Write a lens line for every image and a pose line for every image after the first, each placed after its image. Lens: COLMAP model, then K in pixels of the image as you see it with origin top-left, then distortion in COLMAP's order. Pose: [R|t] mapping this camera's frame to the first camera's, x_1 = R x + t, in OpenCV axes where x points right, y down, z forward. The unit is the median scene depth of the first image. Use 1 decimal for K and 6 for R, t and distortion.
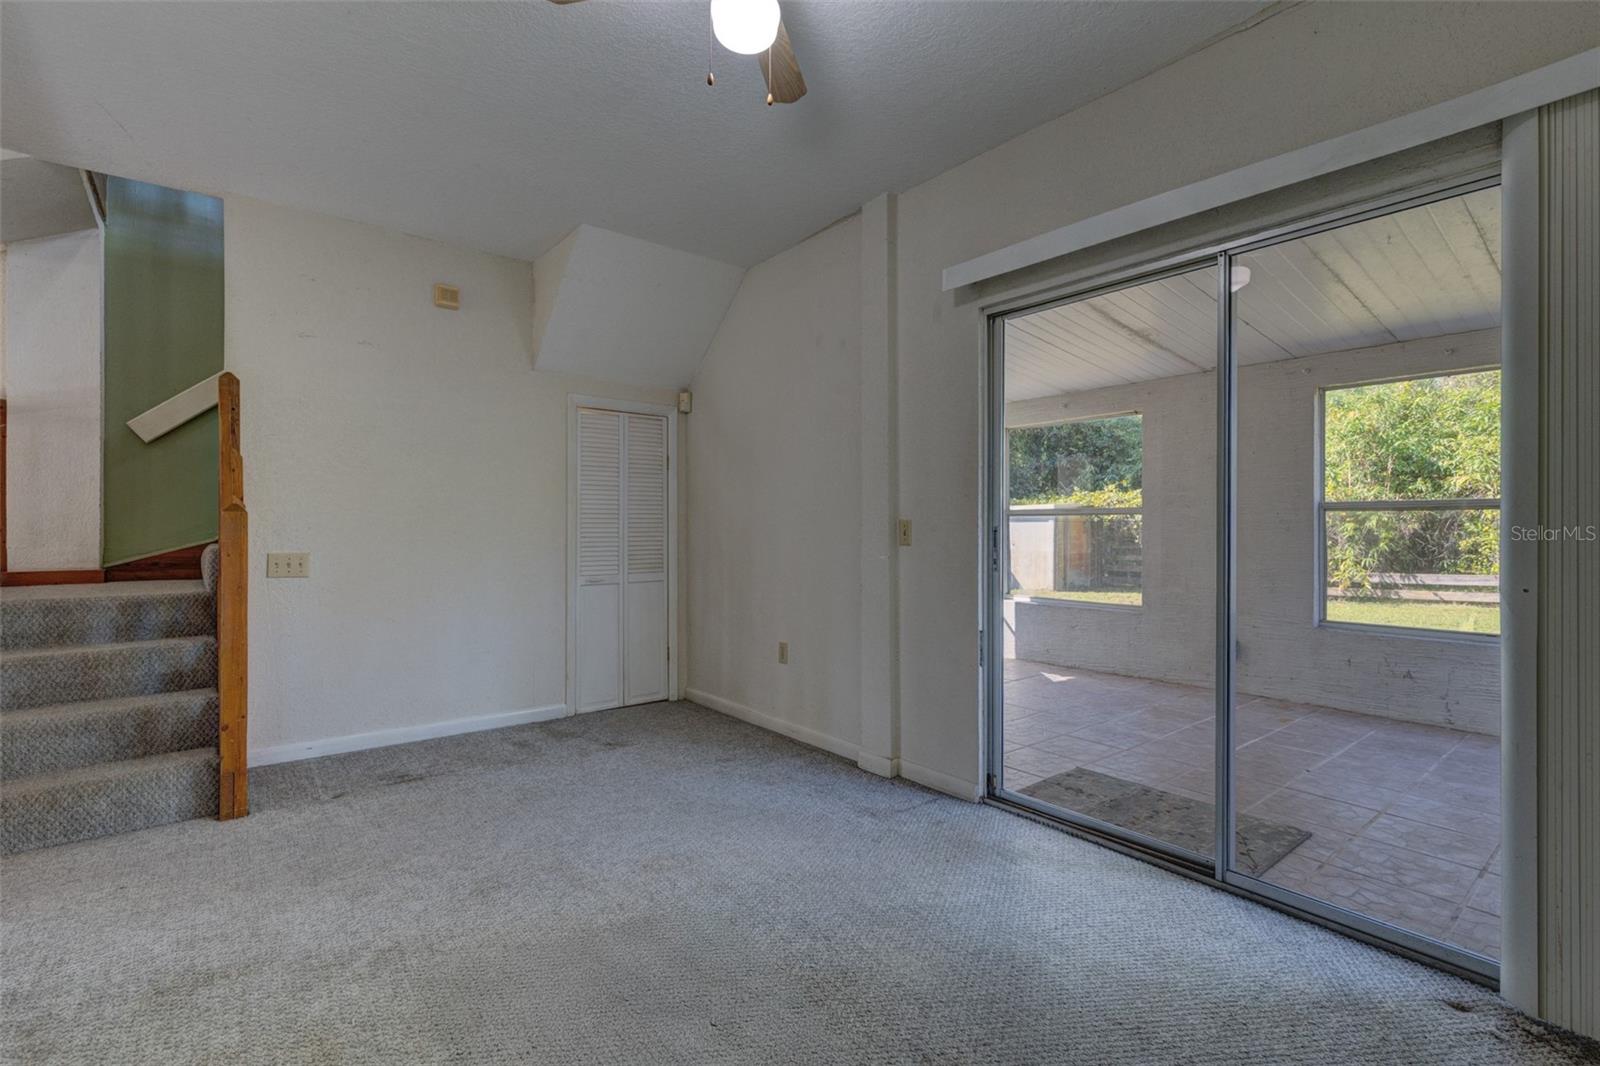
lens RADIAL K [[731.7, 0, 800.6], [0, 731.7, 534.4], [0, 0, 1]] dist [0.004149, 0.001154]
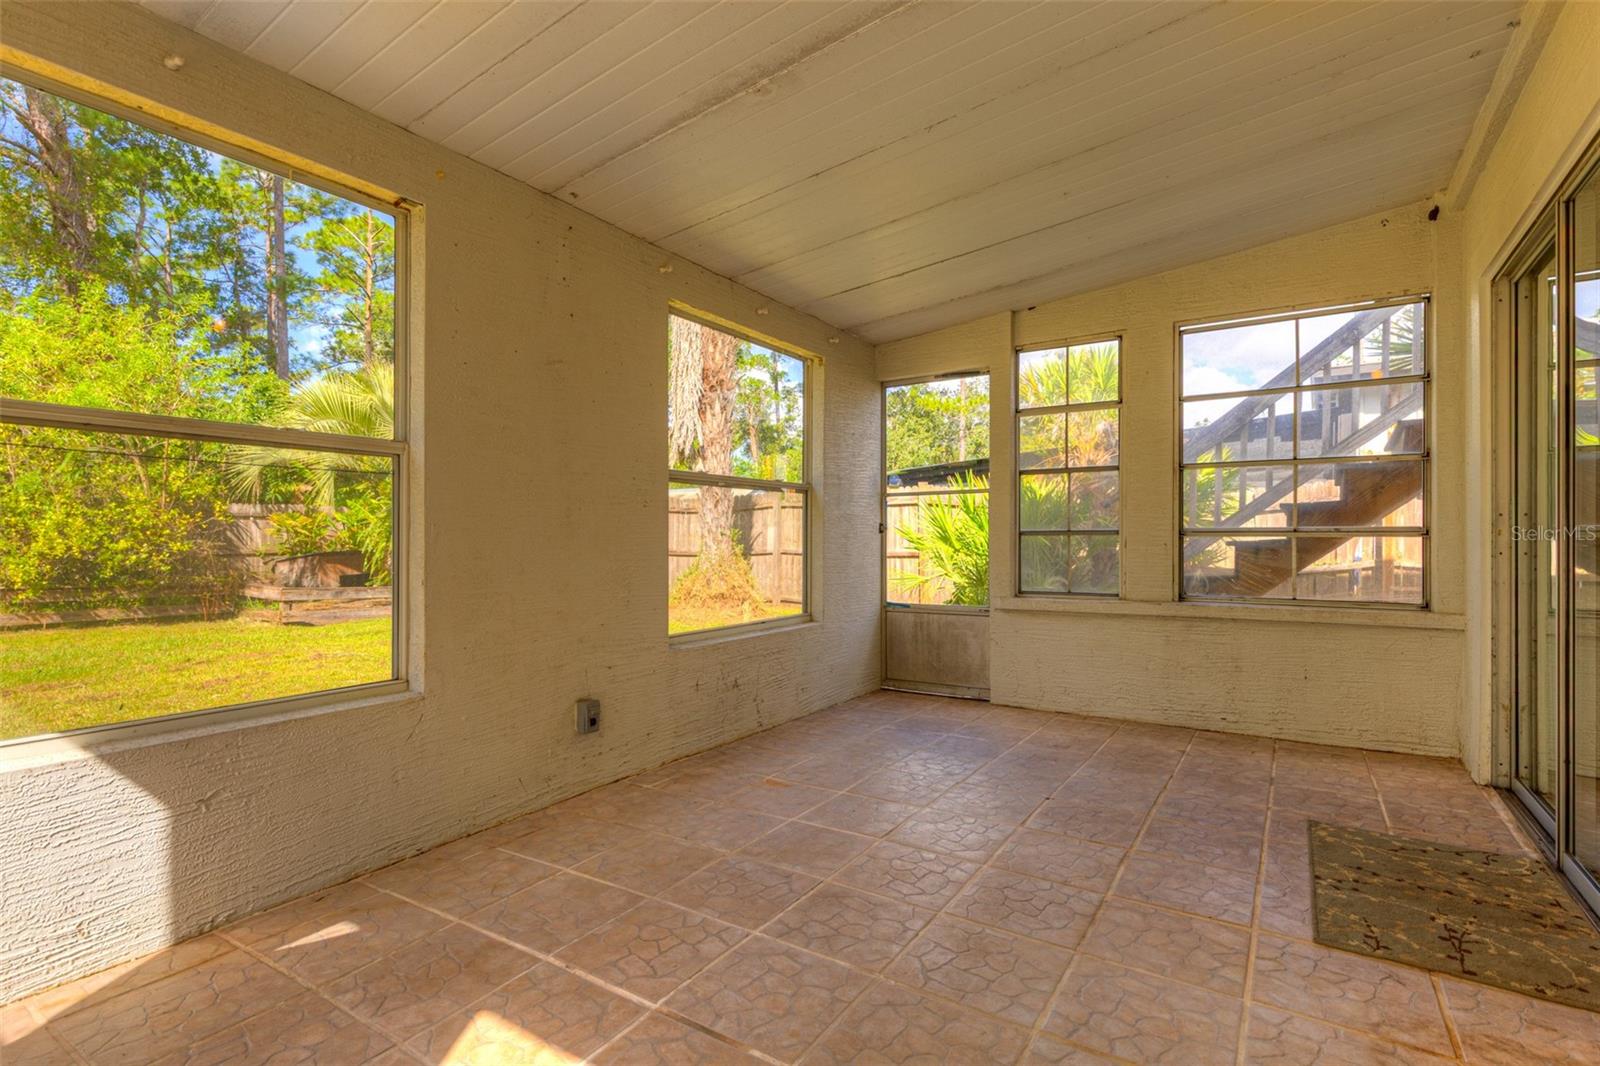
lens RADIAL K [[763.8, 0, 791.9], [0, 763.8, 530.0], [0, 0, 1]] dist [-0.004970, -0.001903]
pose [[-0.305433, -0.001953, 0.952211, -0.037150], [-0.000800, 0.999998, 0.001794, 0.014727], [-0.952213, -0.000214, -0.305434, 1.452796]]
